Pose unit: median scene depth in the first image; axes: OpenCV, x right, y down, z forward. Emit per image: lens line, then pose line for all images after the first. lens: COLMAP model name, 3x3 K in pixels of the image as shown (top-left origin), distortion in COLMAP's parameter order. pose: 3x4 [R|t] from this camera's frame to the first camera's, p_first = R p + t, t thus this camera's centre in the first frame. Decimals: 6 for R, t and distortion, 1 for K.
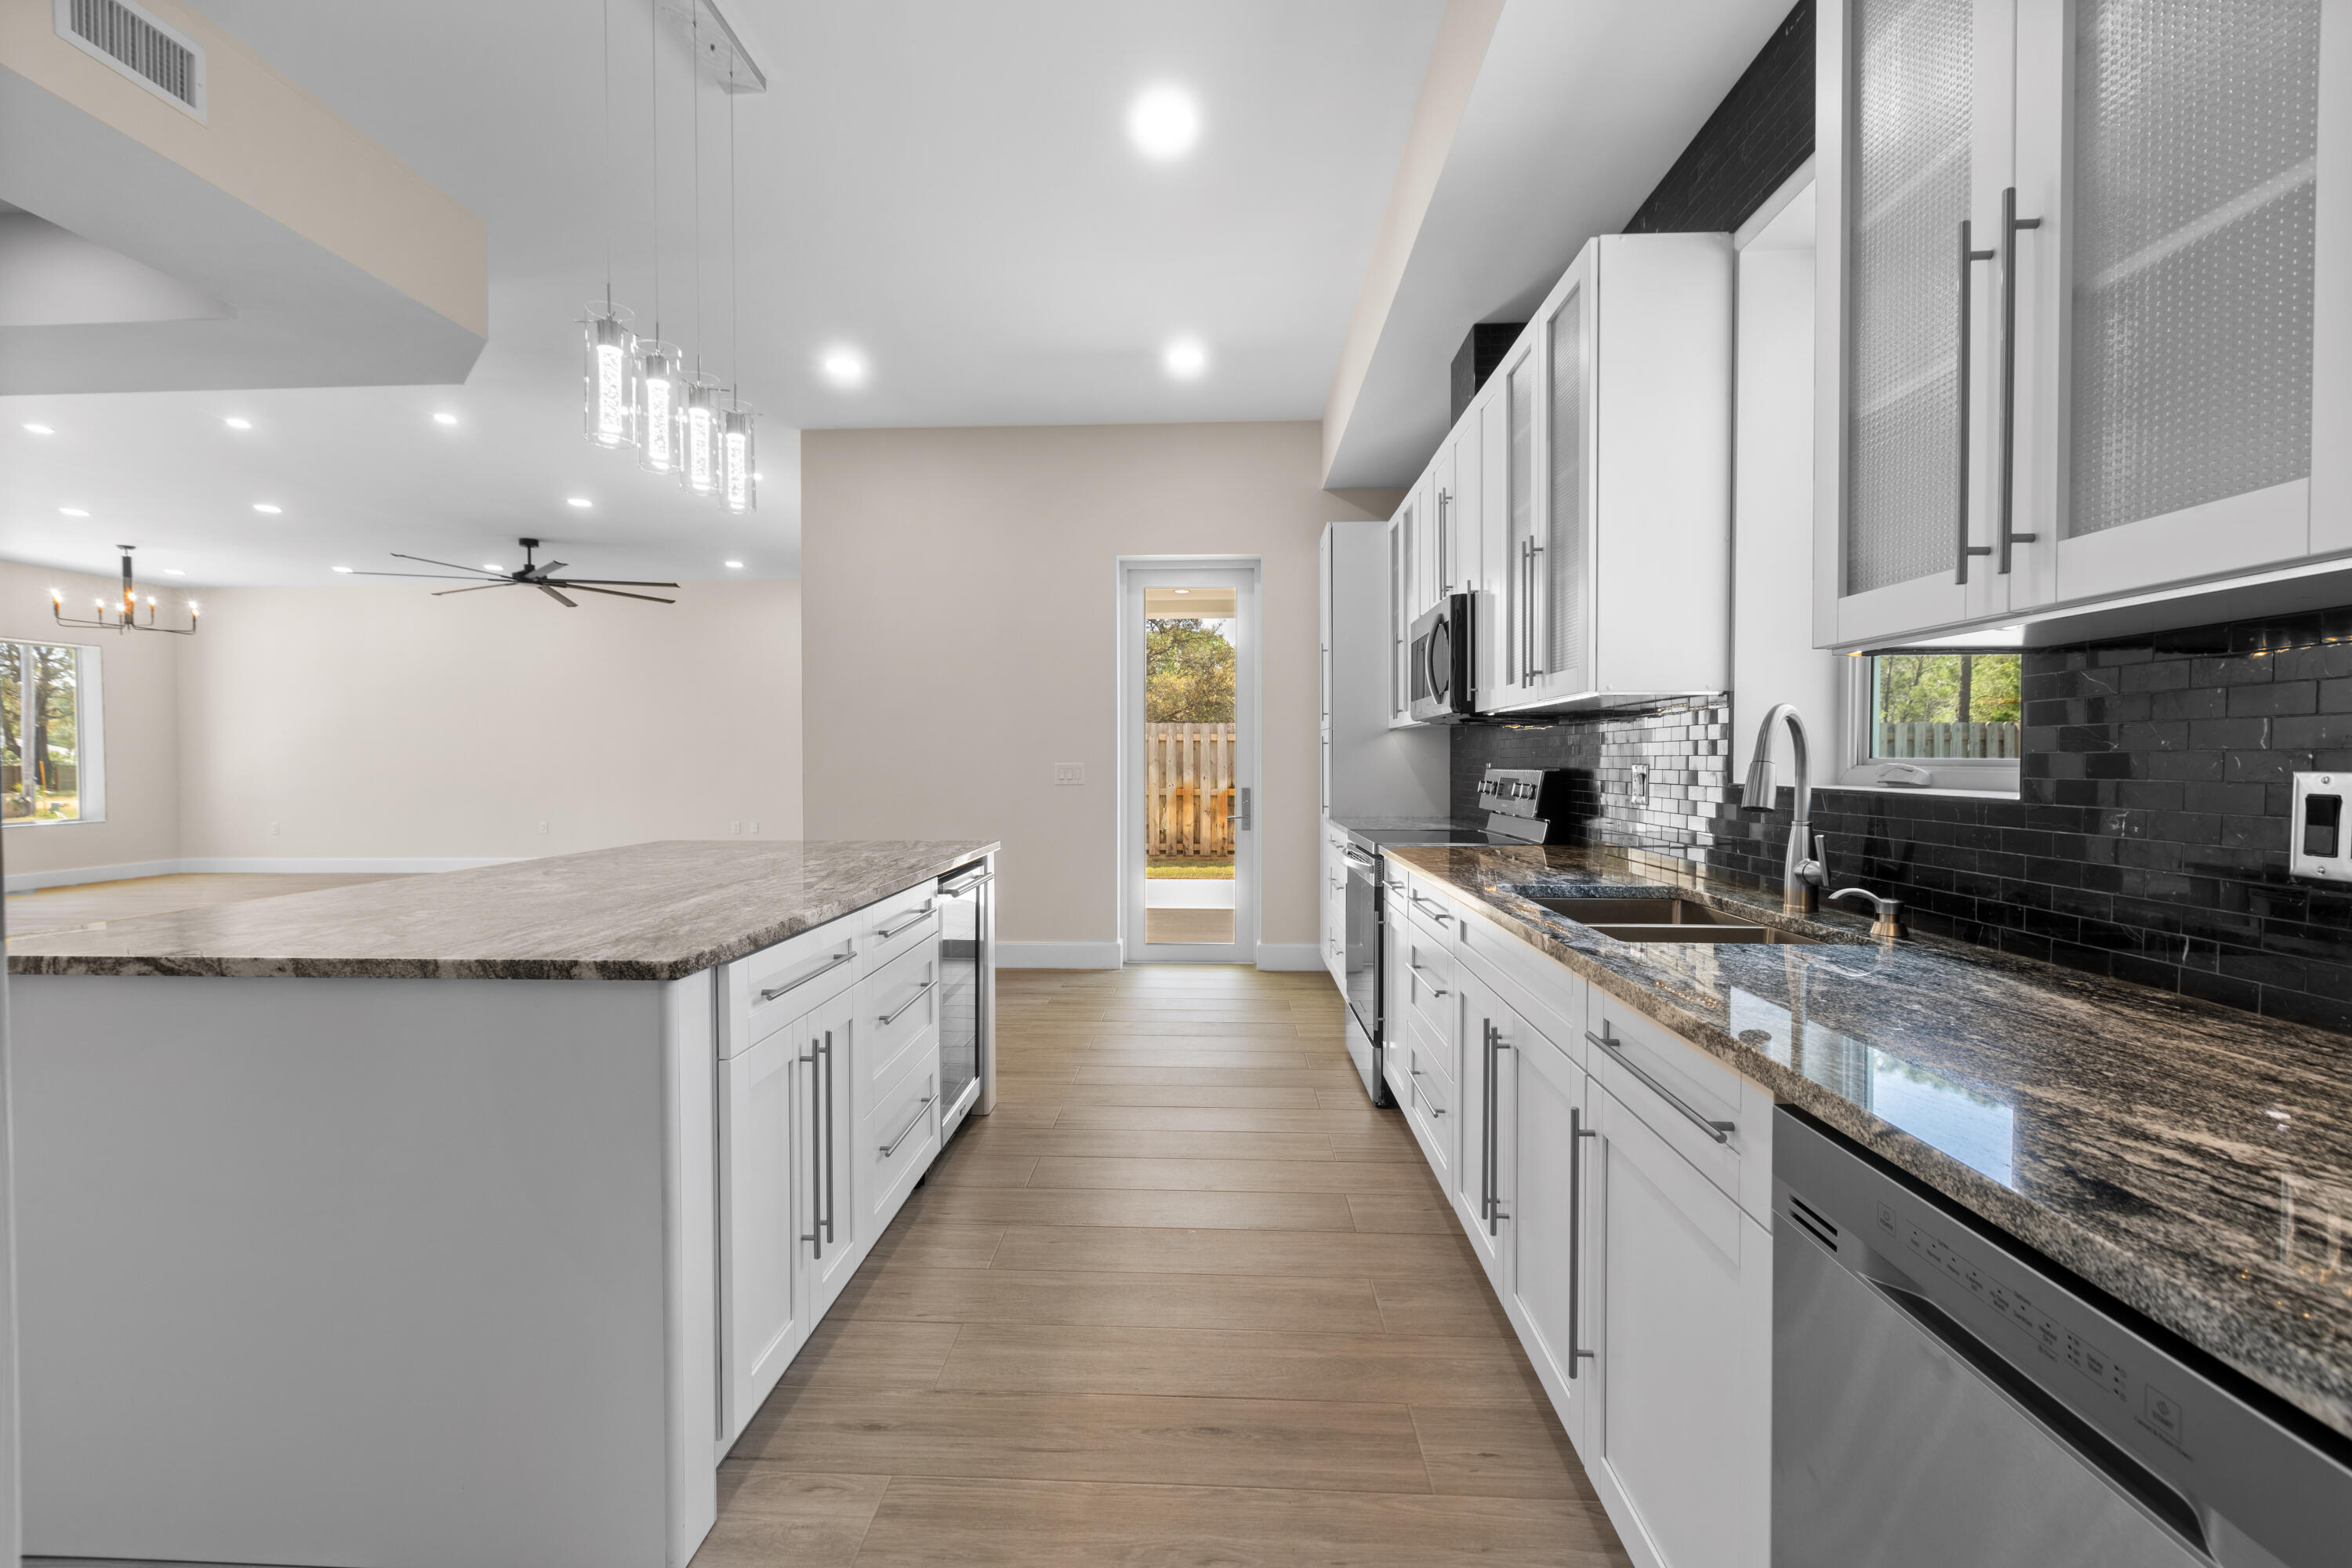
lens RADIAL K [[1031.2, 0, 1165.7], [0, 1031.2, 779.9], [0, 0, 1]] dist [-0.000536, 0.000437]
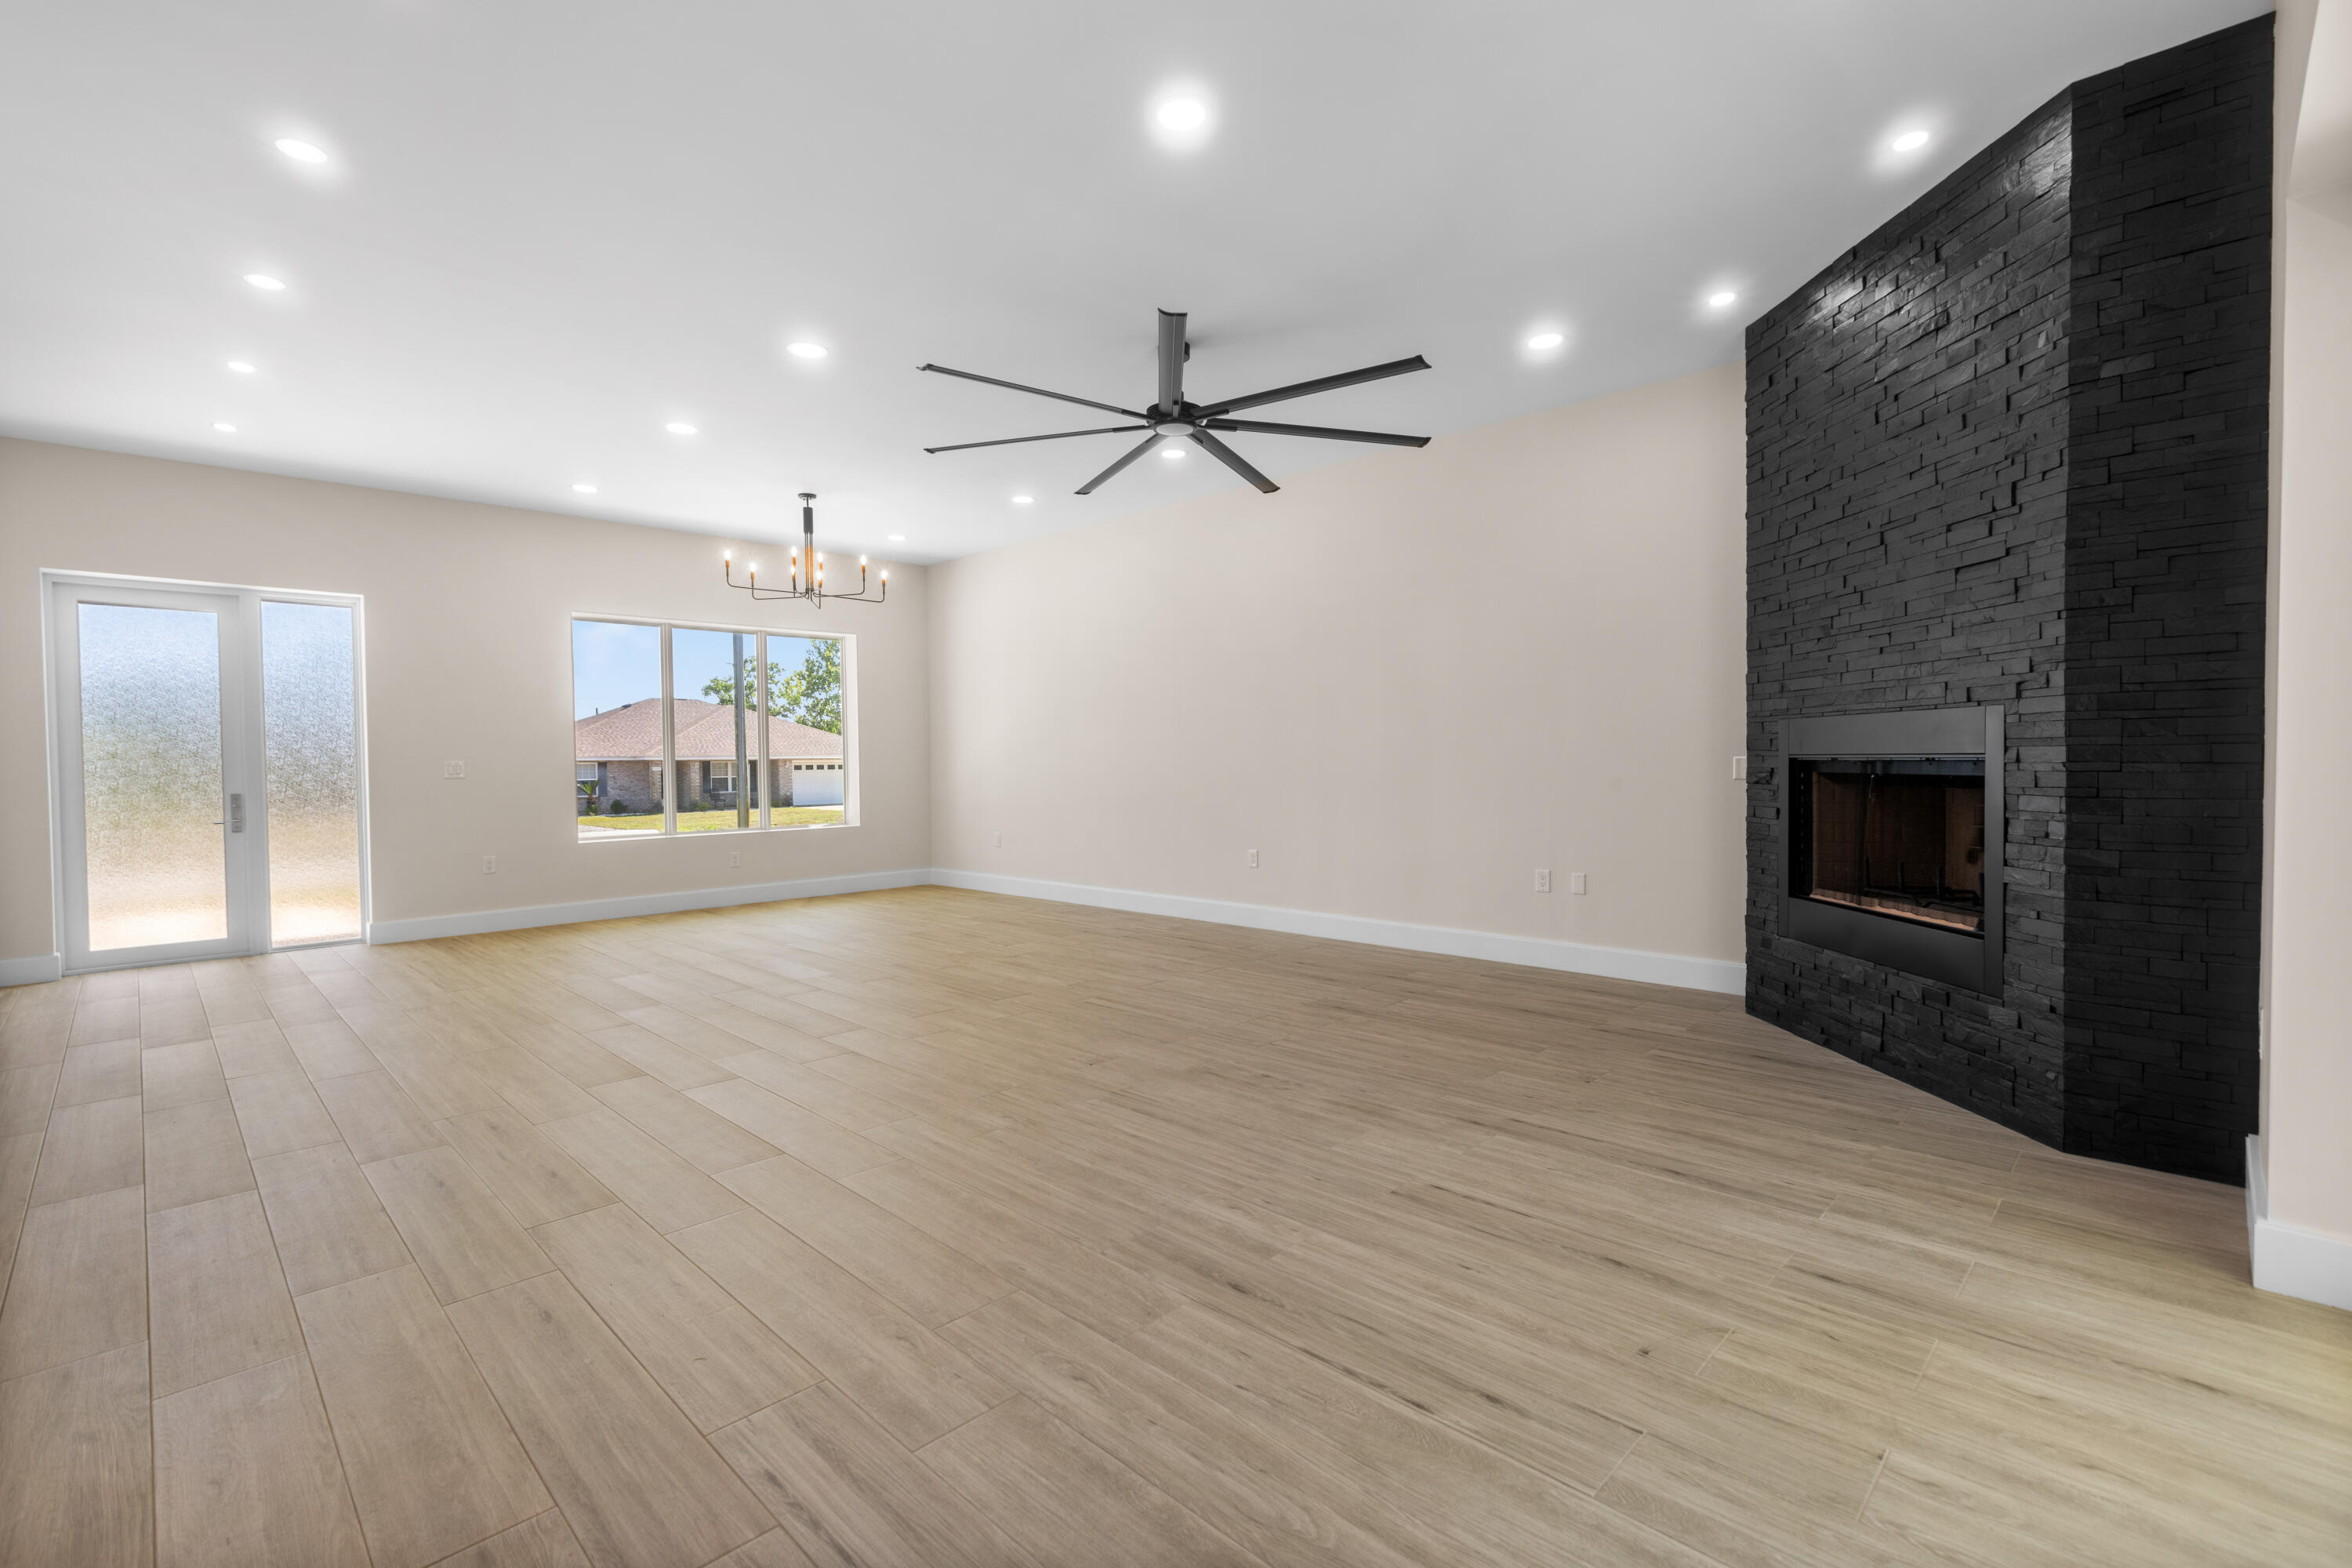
lens RADIAL K [[1031.2, 0, 1165.7], [0, 1031.2, 779.9], [0, 0, 1]] dist [-0.000536, 0.000437]
pose [[0.735391, 0.007145, -0.677606, -0.247104], [-0.008603, 0.999962, 0.001206, -0.005518], [0.677589, 0.004943, 0.735424, 0.590804]]
